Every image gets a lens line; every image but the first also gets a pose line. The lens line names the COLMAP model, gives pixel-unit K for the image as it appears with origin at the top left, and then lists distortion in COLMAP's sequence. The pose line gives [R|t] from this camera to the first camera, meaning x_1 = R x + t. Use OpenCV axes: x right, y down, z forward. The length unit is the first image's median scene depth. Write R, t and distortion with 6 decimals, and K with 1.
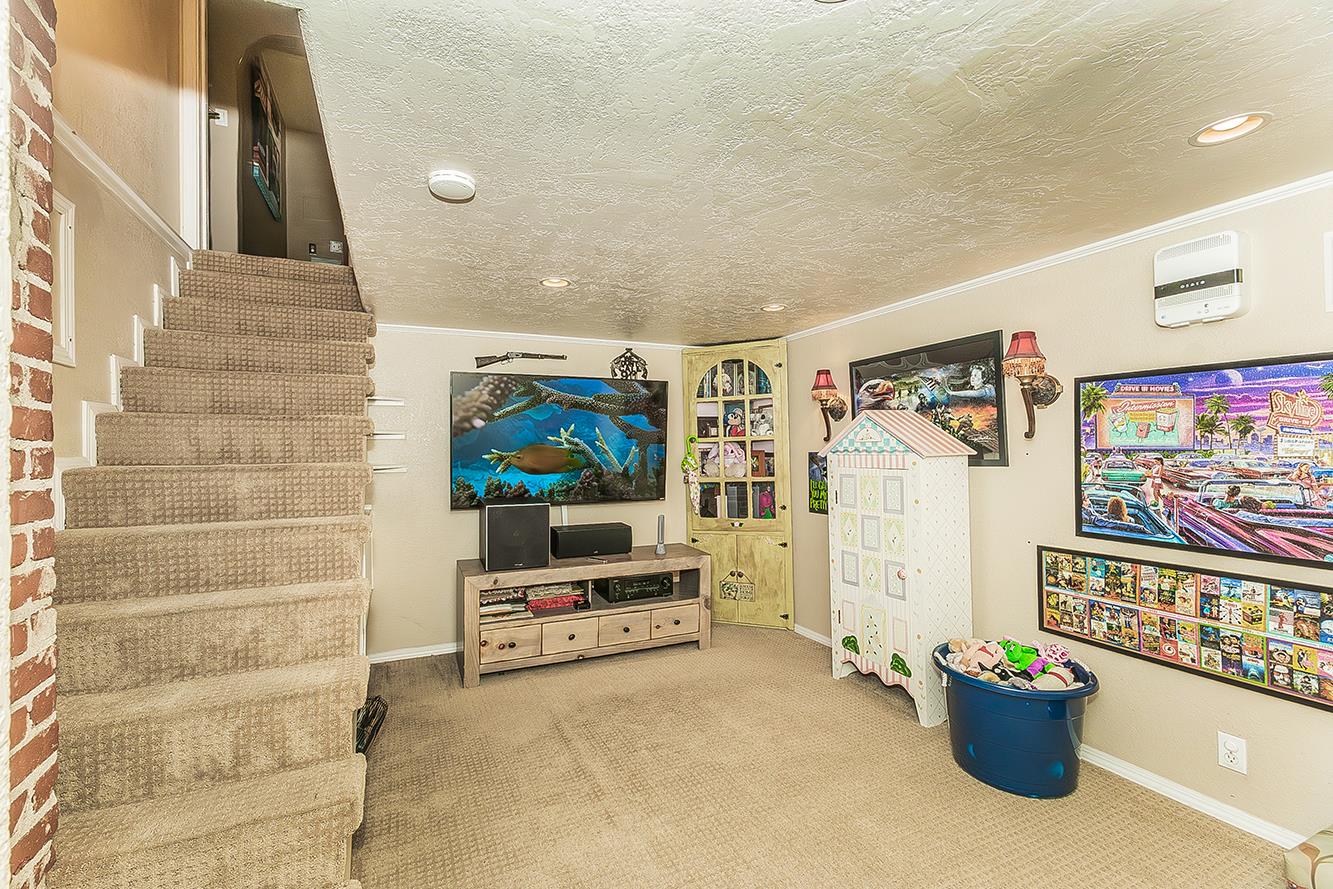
lens RADIAL K [[603.4, 0, 666.5], [0, 603.4, 444.5], [0, 0, 1]] dist [-0.000214, 0.000347]
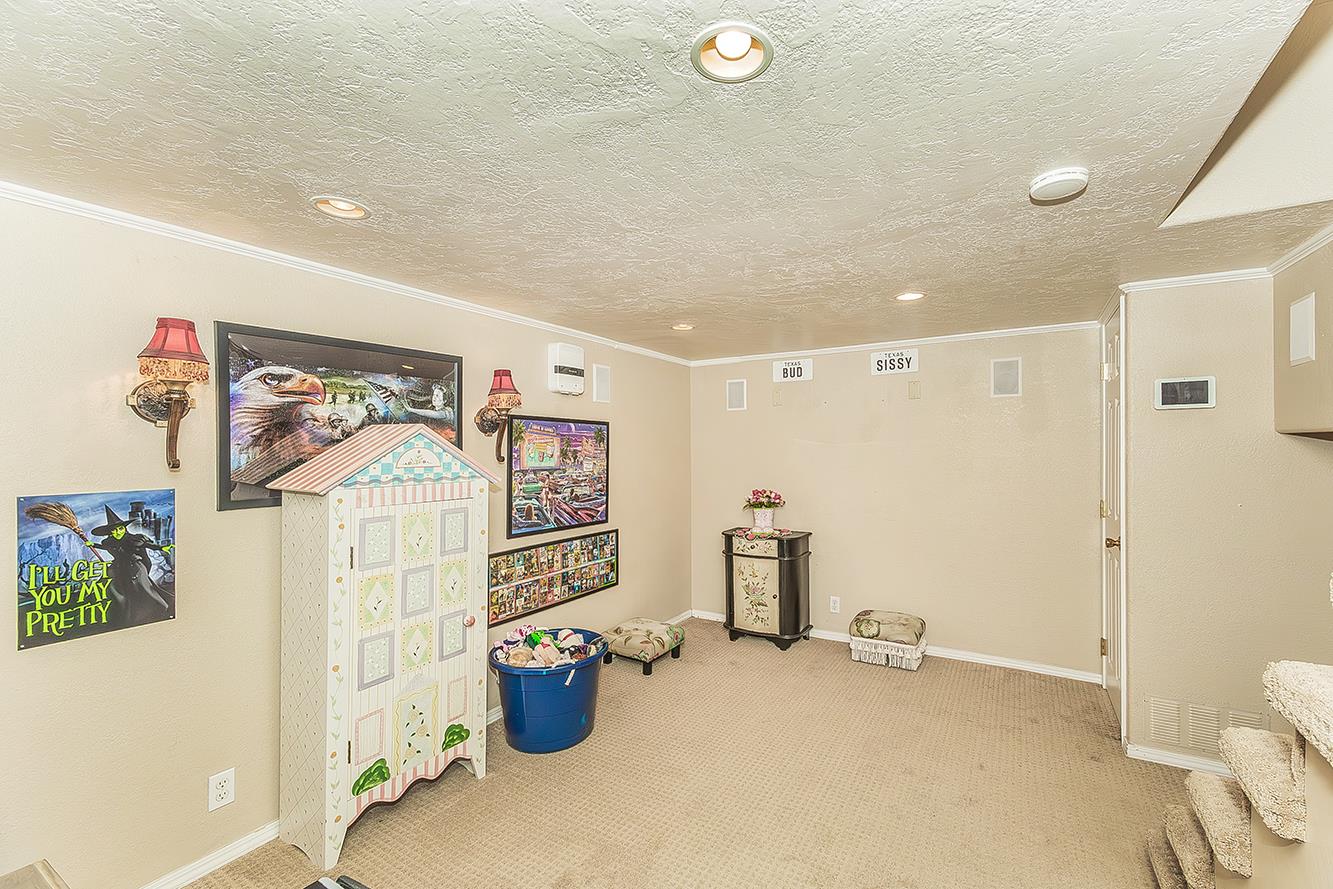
lens RADIAL K [[603.4, 0, 666.5], [0, 603.4, 444.5], [0, 0, 1]] dist [-0.000214, 0.000347]
pose [[-0.583259, 0.016756, 0.812113, -0.554641], [0.001572, 0.999809, -0.019500, -0.021787], [-0.812285, -0.010097, -0.583174, 1.492933]]
